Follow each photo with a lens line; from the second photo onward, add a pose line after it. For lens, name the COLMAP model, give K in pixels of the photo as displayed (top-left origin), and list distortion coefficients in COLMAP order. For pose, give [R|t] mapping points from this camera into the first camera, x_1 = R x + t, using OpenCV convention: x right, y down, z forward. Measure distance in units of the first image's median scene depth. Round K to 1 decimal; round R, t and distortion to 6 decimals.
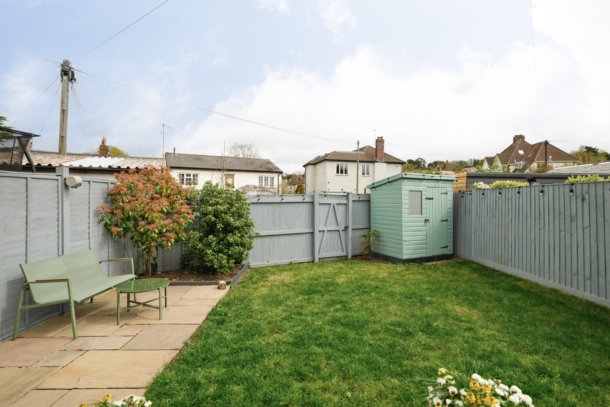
lens RADIAL K [[299.3, 0, 305.0], [0, 299.3, 203.5], [0, 0, 1]] dist [-0.002847, -0.000550]
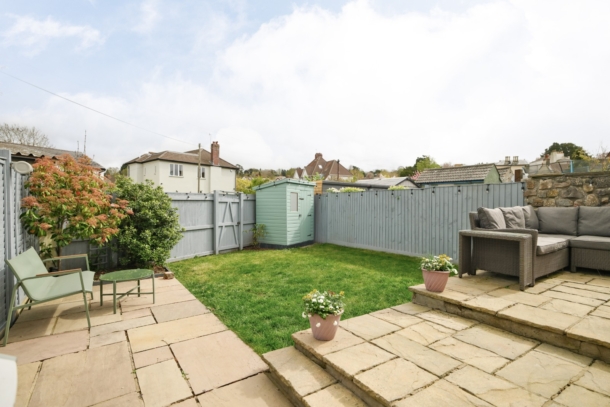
lens RADIAL K [[295.6, 0, 305.0], [0, 295.6, 203.5], [0, 0, 1]] dist [0.001853, 0.000060]
pose [[0.827673, 0.005954, 0.561180, -0.294737], [0.001607, 0.999914, -0.012979, 0.020175], [-0.561209, 0.011644, 0.827592, -0.090219]]
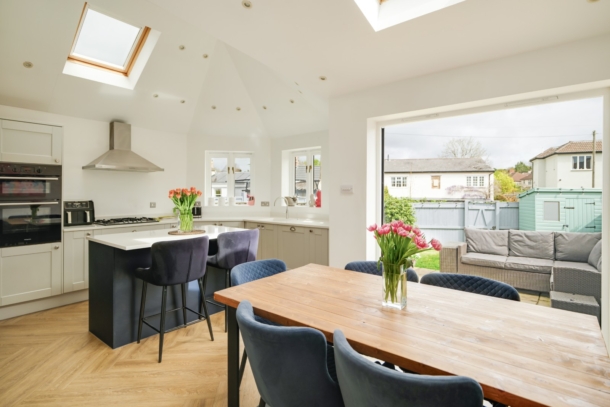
lens RADIAL K [[316.1, 0, 305.4], [0, 316.1, 191.9], [0, 0, 1]] dist [0.002617, 0.000429]
pose [[0.772813, -0.002686, -0.634628, 0.388818], [-0.013010, 0.999714, -0.020074, -0.039602], [0.634500, 0.023770, 0.772557, -0.638235]]
